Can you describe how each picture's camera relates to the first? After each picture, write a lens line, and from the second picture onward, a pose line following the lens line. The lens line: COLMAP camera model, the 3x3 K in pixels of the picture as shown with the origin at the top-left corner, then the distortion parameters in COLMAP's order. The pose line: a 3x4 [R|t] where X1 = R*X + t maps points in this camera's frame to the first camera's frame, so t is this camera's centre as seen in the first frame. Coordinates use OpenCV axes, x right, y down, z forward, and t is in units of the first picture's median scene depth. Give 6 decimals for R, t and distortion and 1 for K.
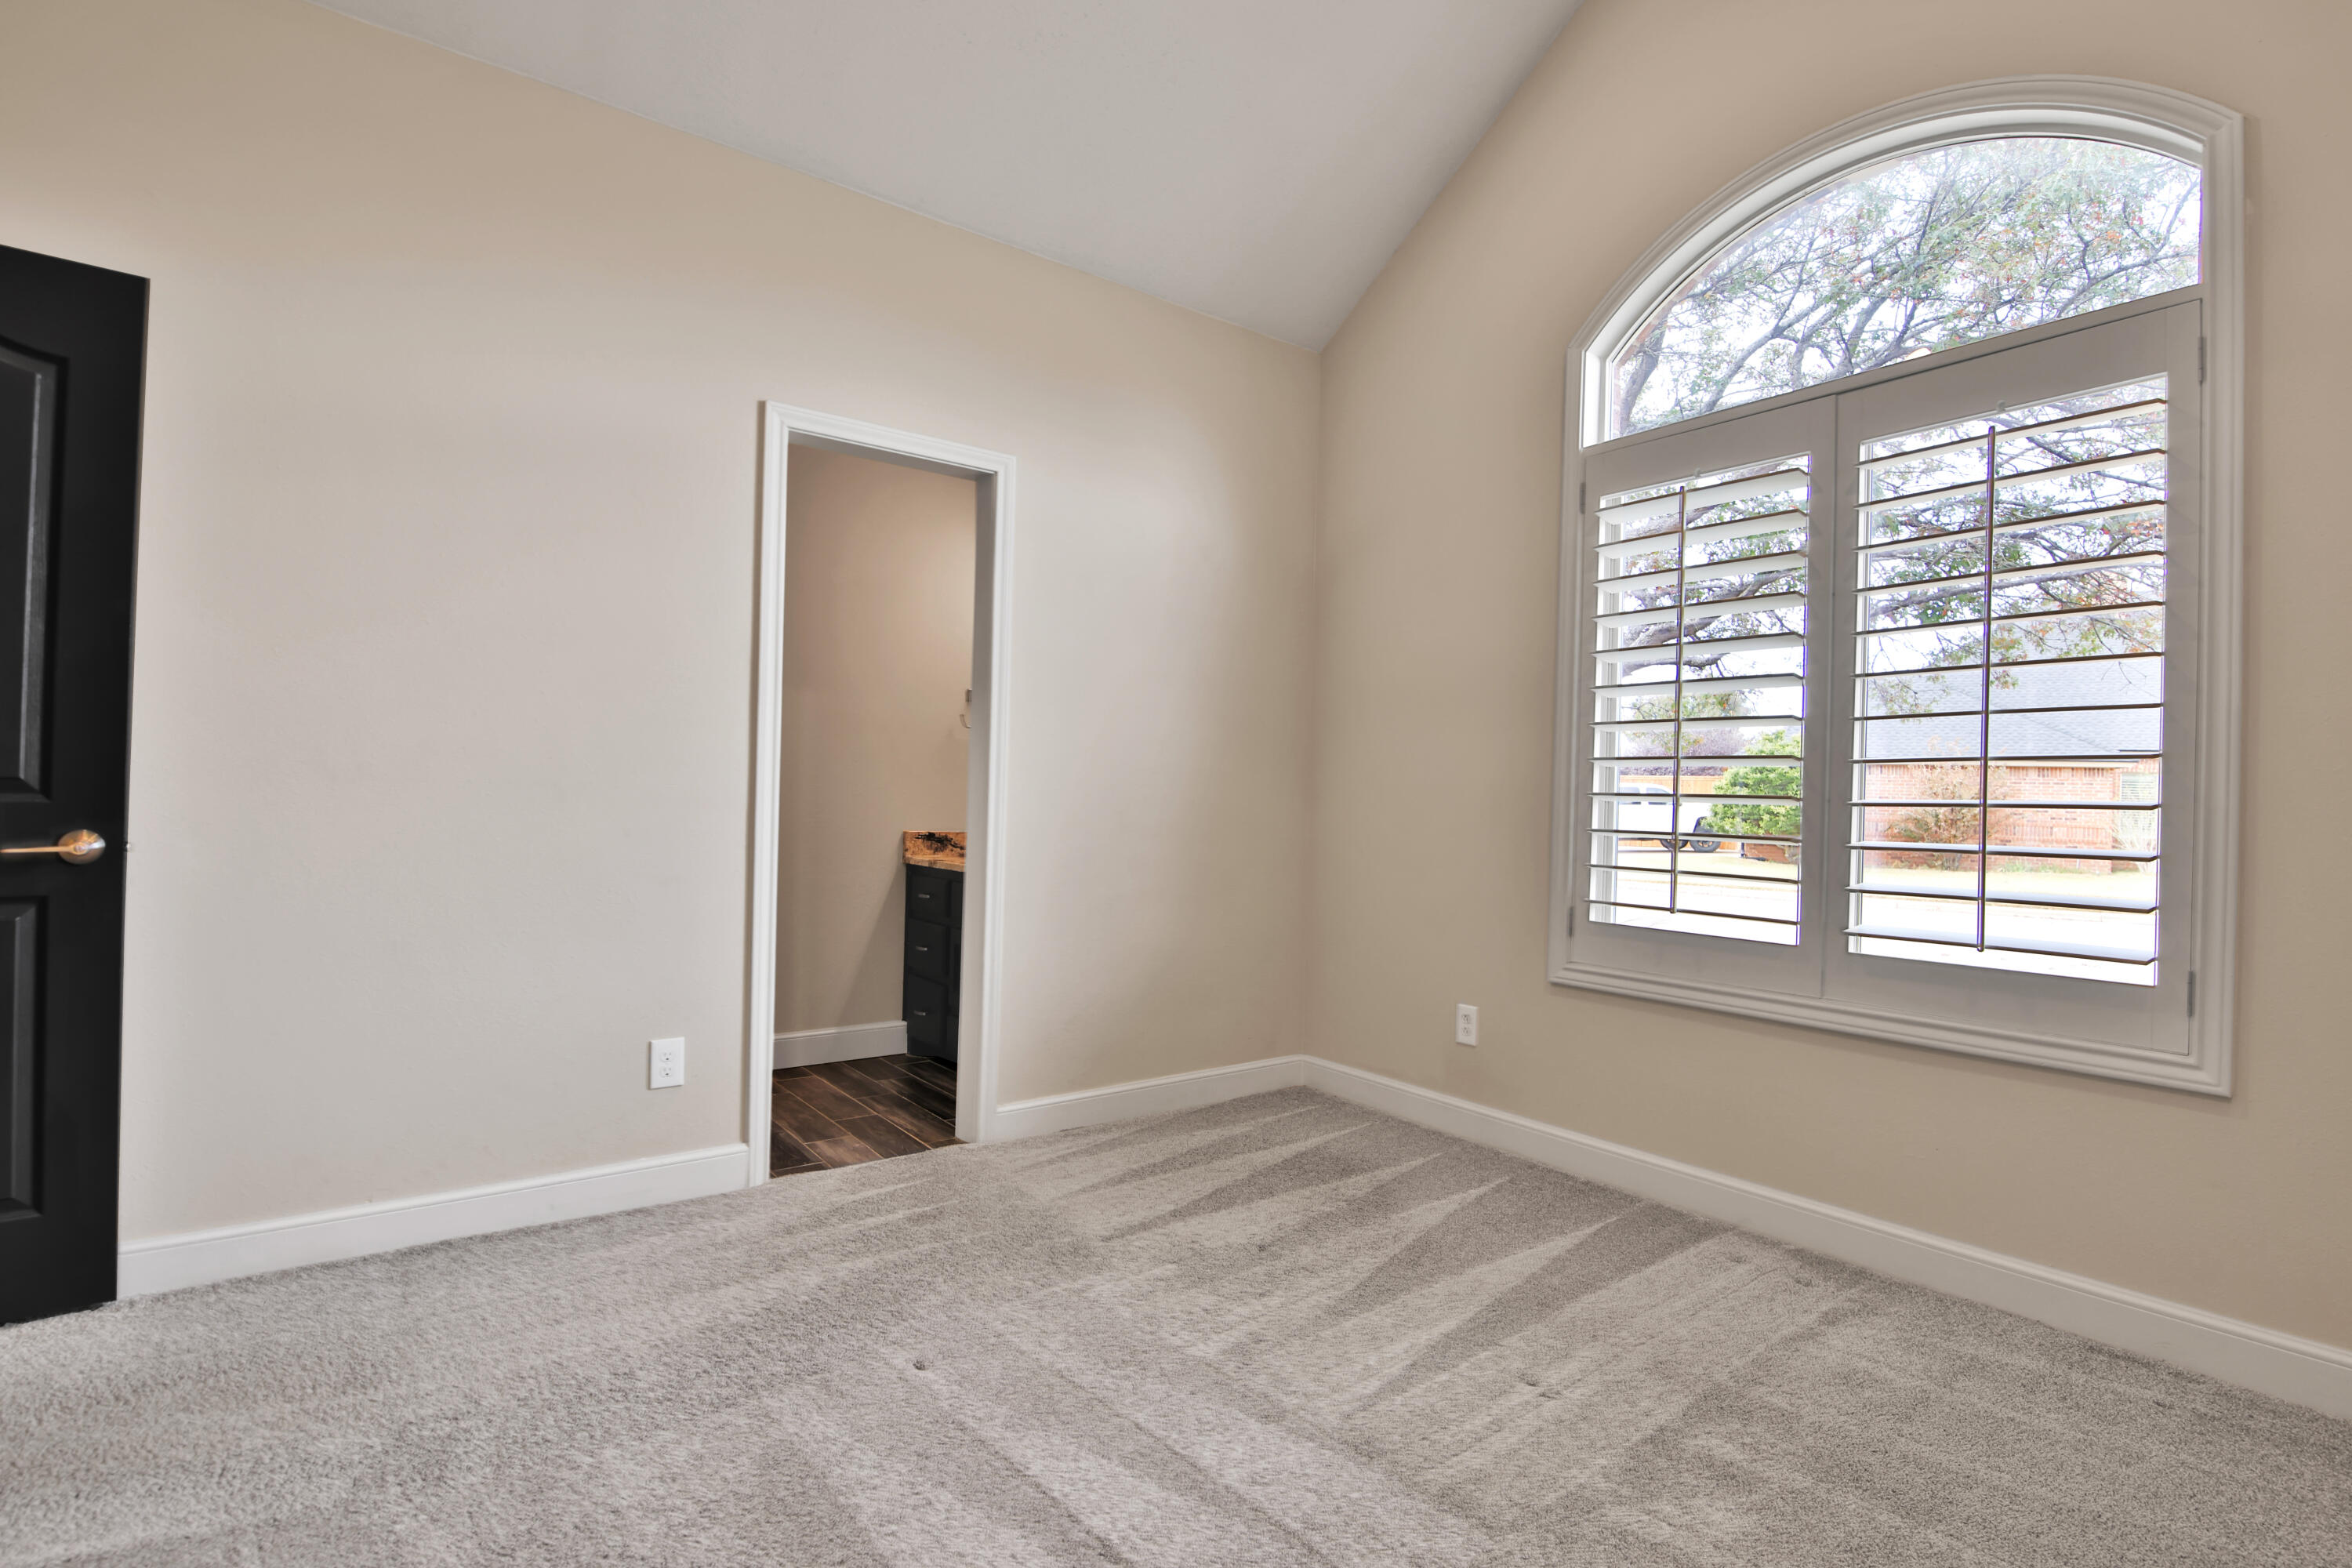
lens RADIAL K [[1102.9, 0, 1196.8], [0, 1102.9, 792.2], [0, 0, 1]] dist [0.004099, -0.008945]
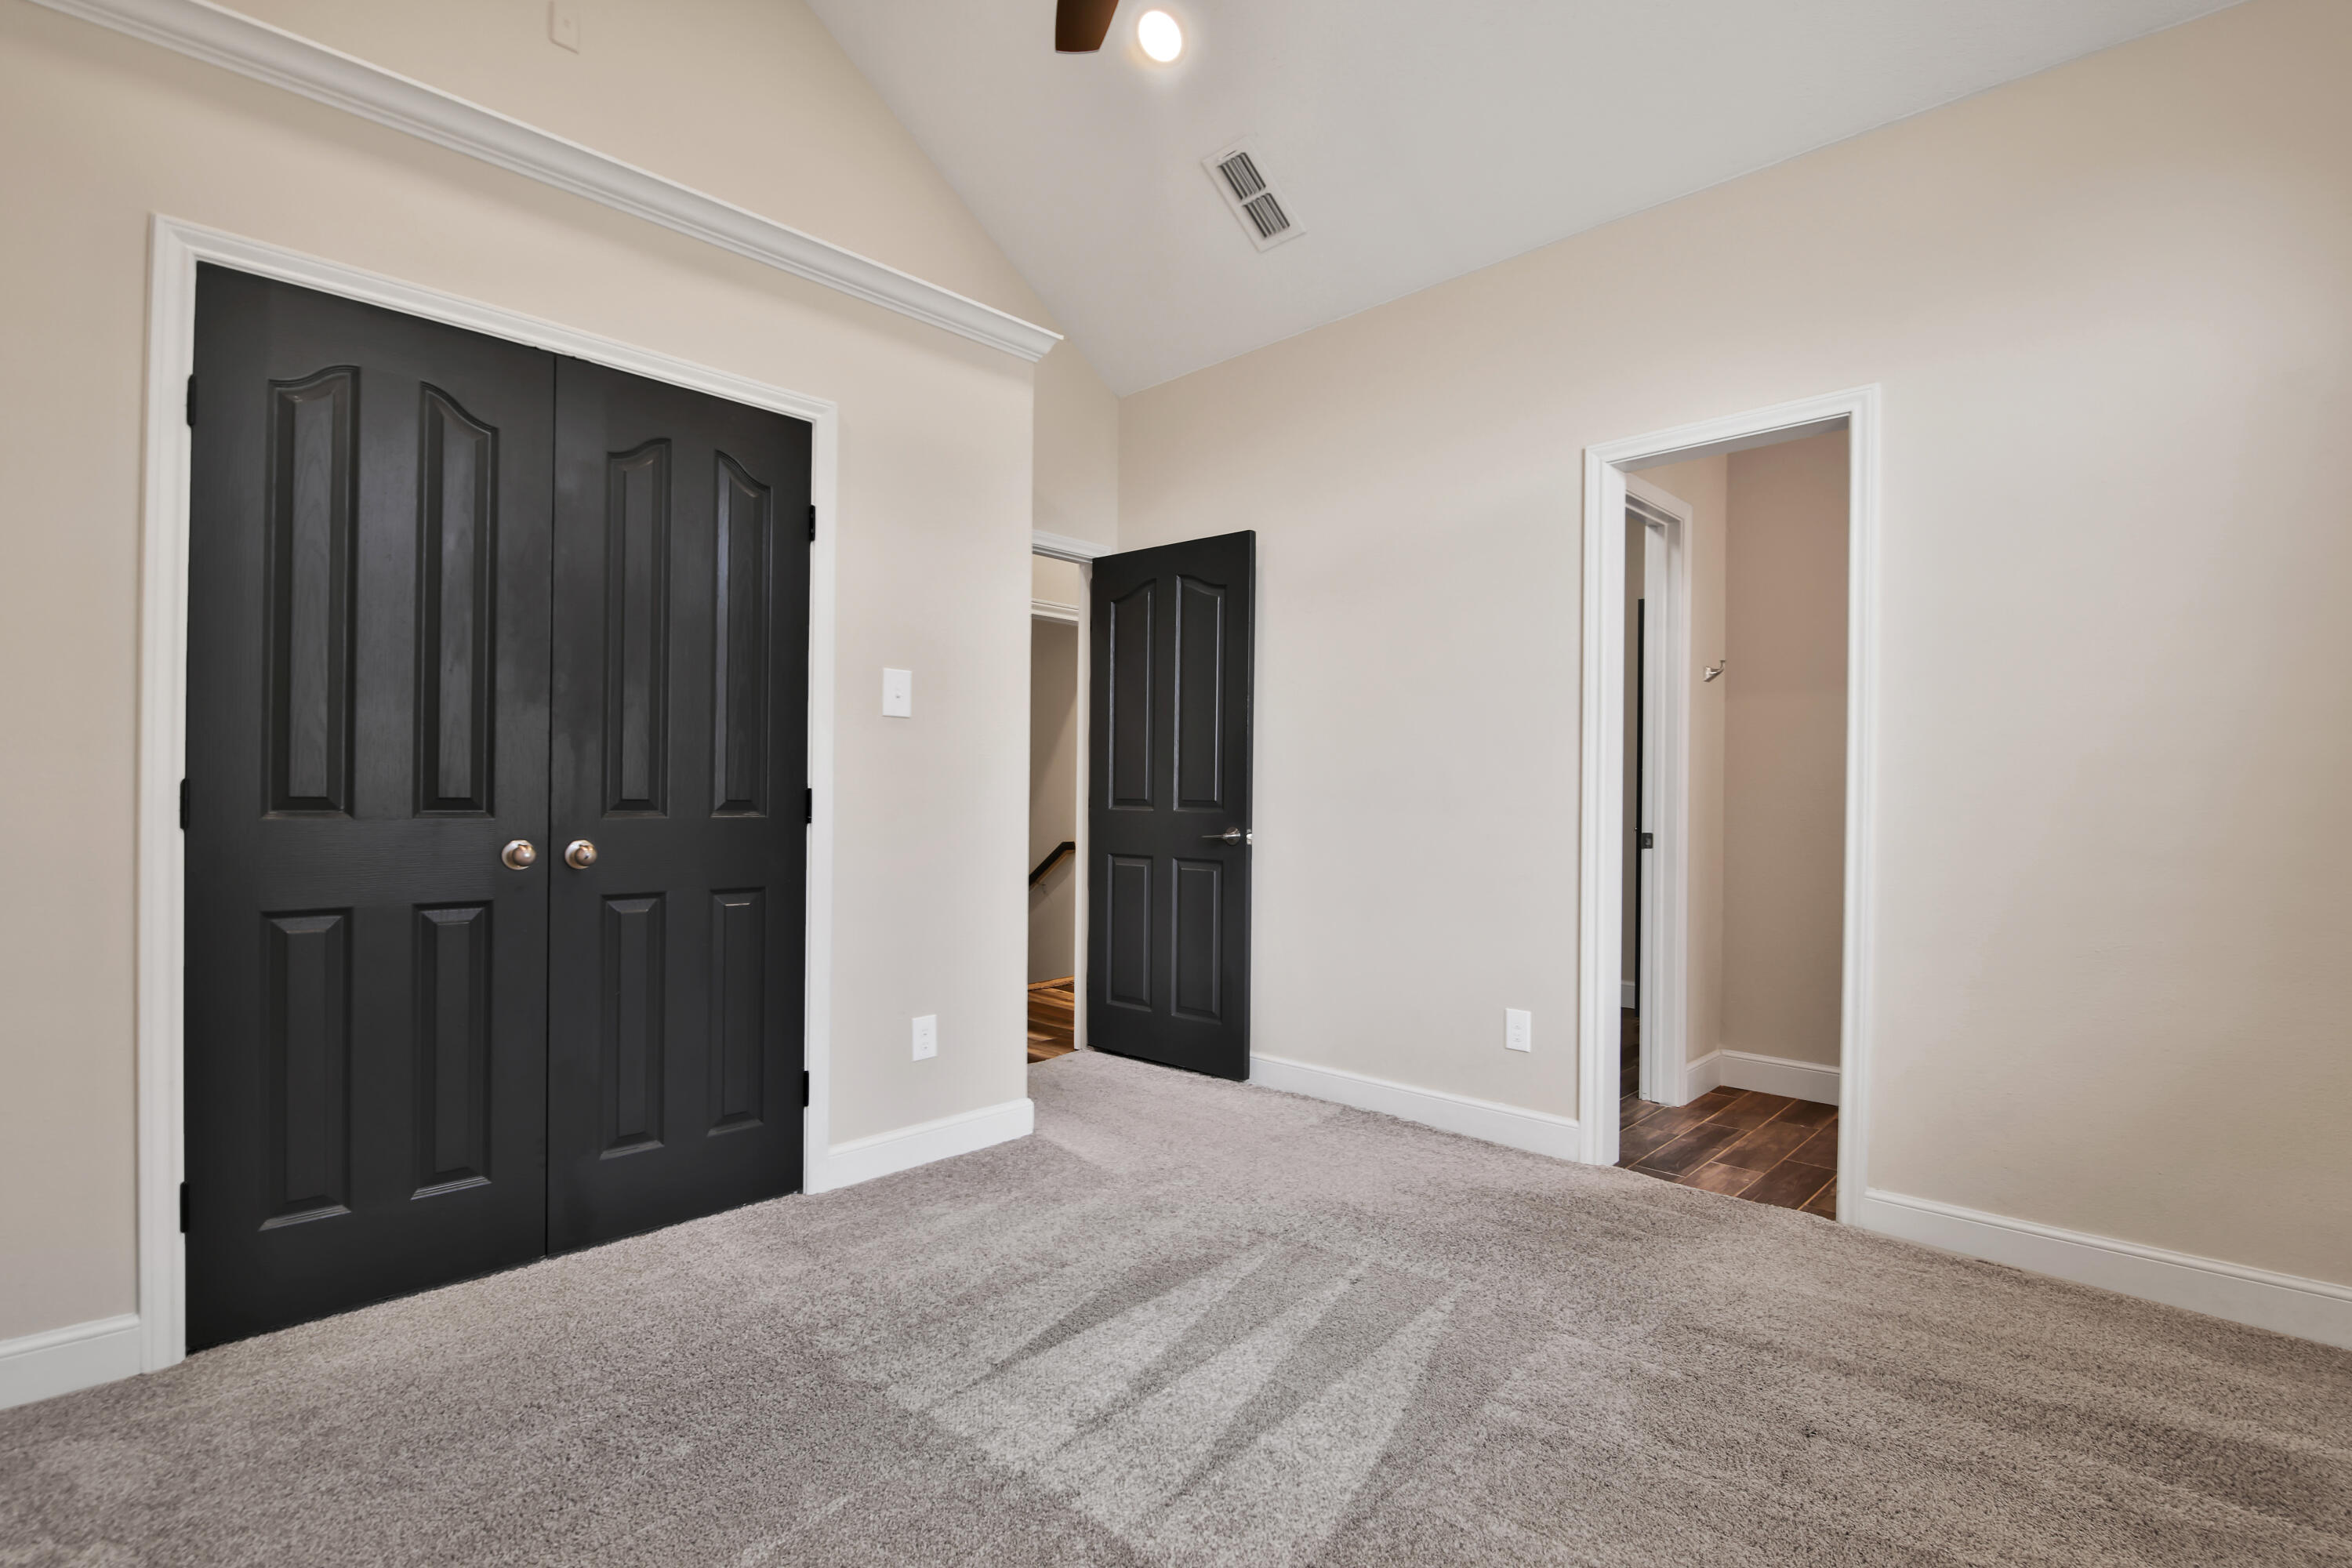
lens RADIAL K [[1102.9, 0, 1192.3], [0, 1102.9, 792.4], [0, 0, 1]] dist [0.004099, -0.008945]
pose [[0.164993, -0.027496, -0.985911, 0.592715], [0.001180, 0.999616, -0.027681, 0.017644], [0.986294, 0.003404, 0.164962, 0.413261]]
